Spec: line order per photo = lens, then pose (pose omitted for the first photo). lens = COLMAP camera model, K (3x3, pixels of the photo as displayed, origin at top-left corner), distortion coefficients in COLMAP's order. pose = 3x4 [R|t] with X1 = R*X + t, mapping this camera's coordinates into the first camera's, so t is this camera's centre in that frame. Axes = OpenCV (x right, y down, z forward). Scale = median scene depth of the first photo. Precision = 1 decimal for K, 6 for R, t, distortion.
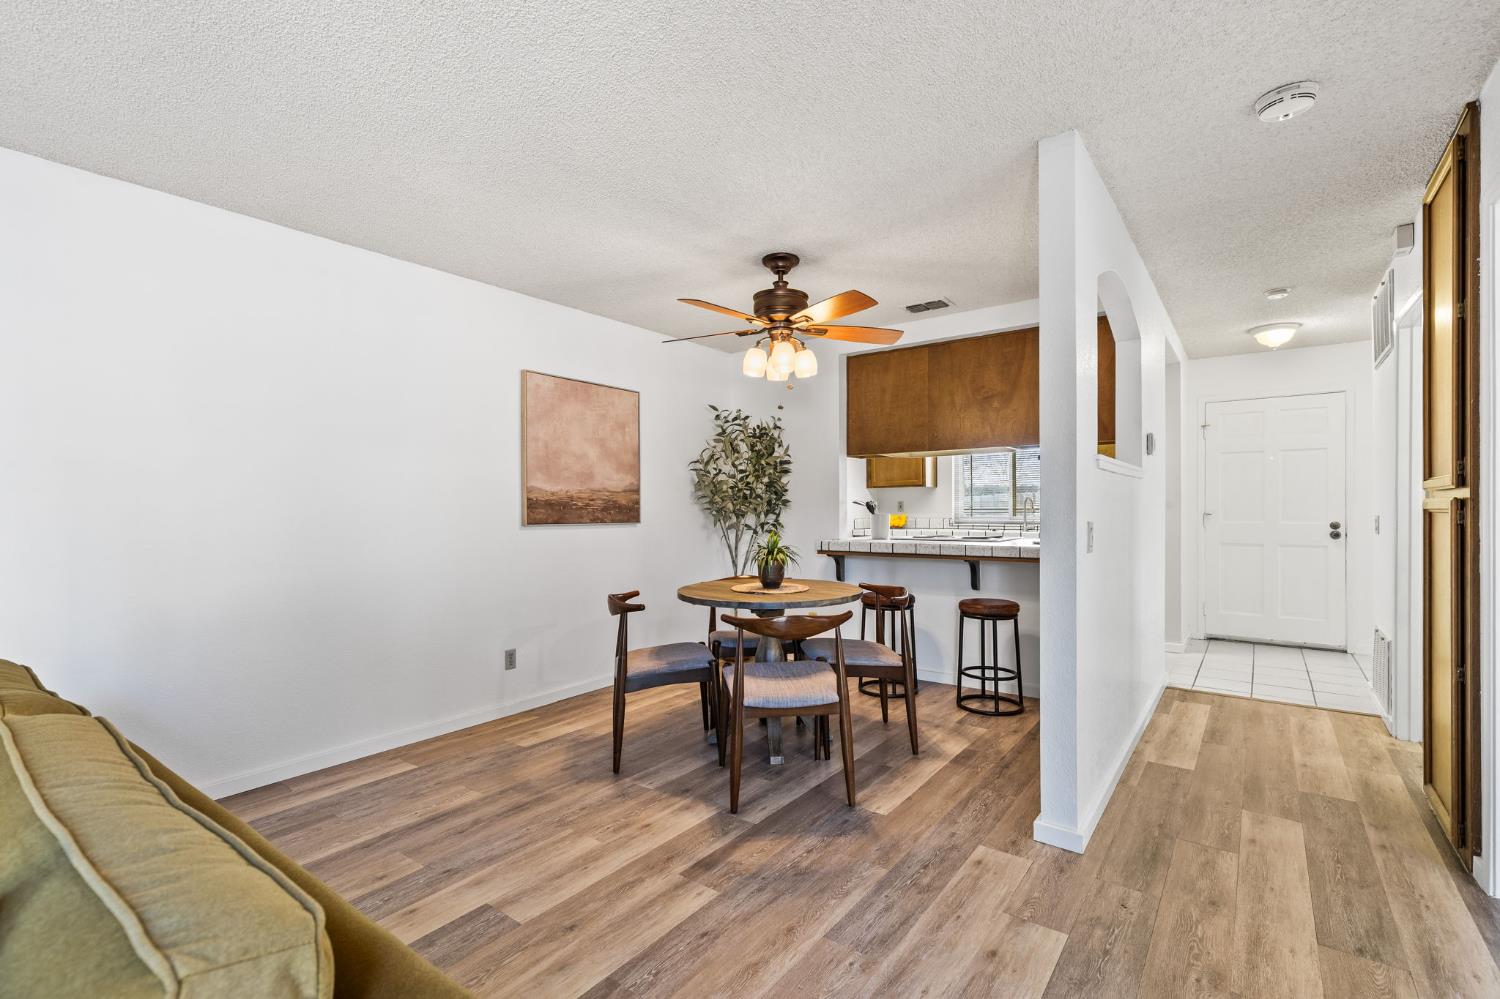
lens RADIAL K [[668.7, 0, 749.4], [0, 668.7, 504.7], [0, 0, 1]] dist [0.004842, -0.000139]
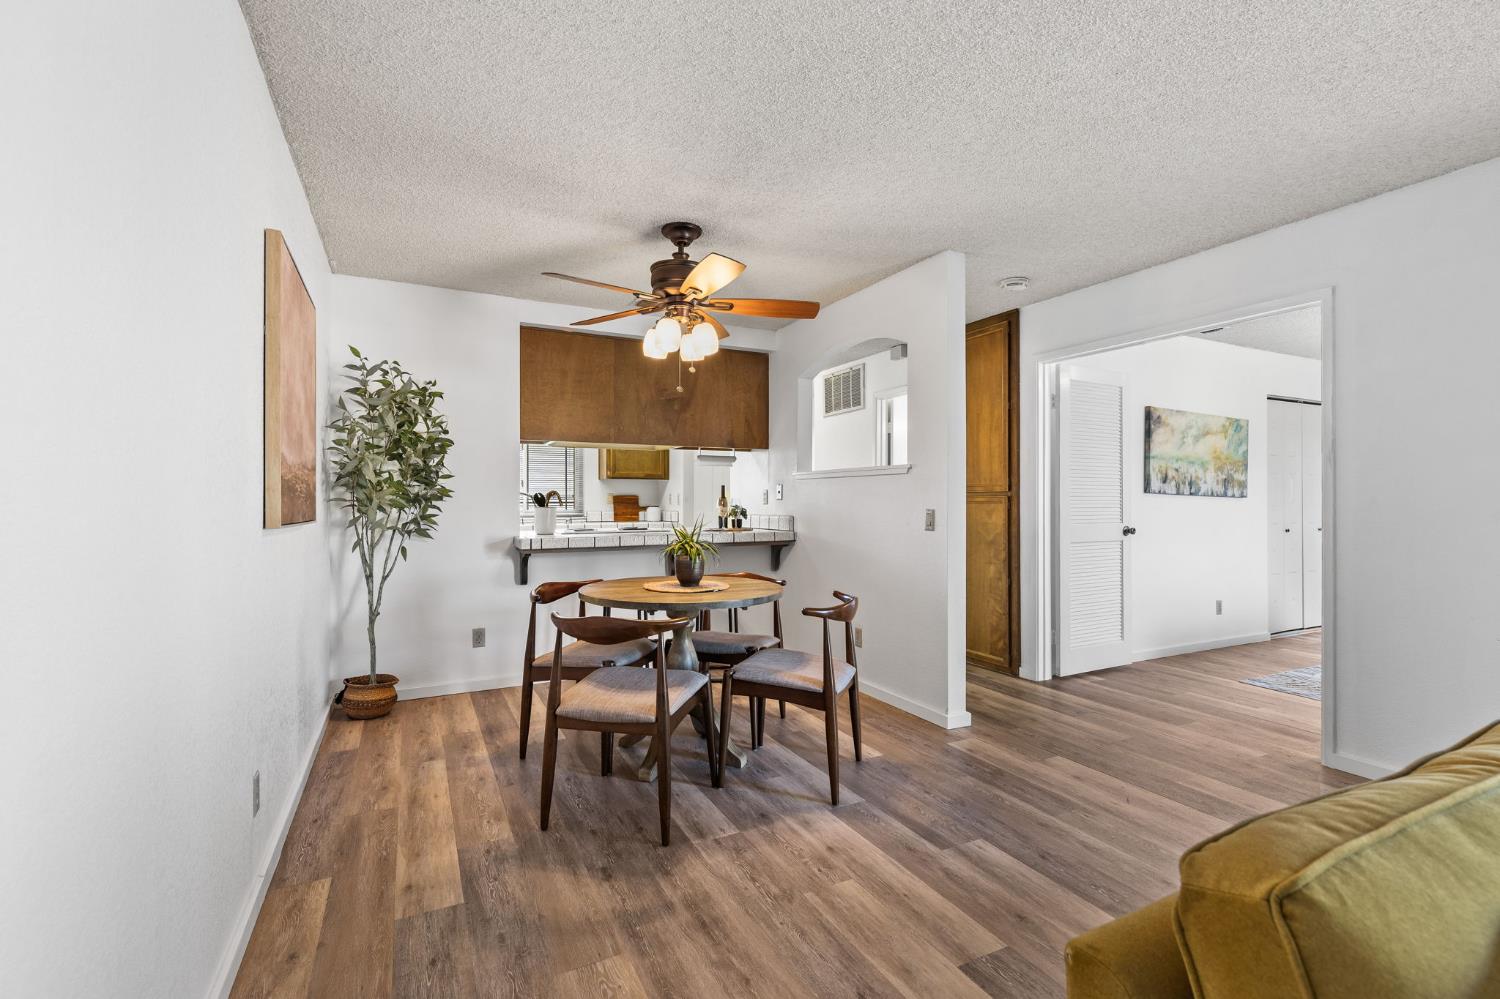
lens RADIAL K [[677.6, 0, 750.1], [0, 677.6, 499.1], [0, 0, 1]] dist [0.007494, 0.000216]
pose [[0.453854, 0.003082, 0.891071, -0.893737], [-0.005603, 0.999984, -0.000606, 0.003780], [-0.891058, -0.004717, 0.453864, 0.591253]]
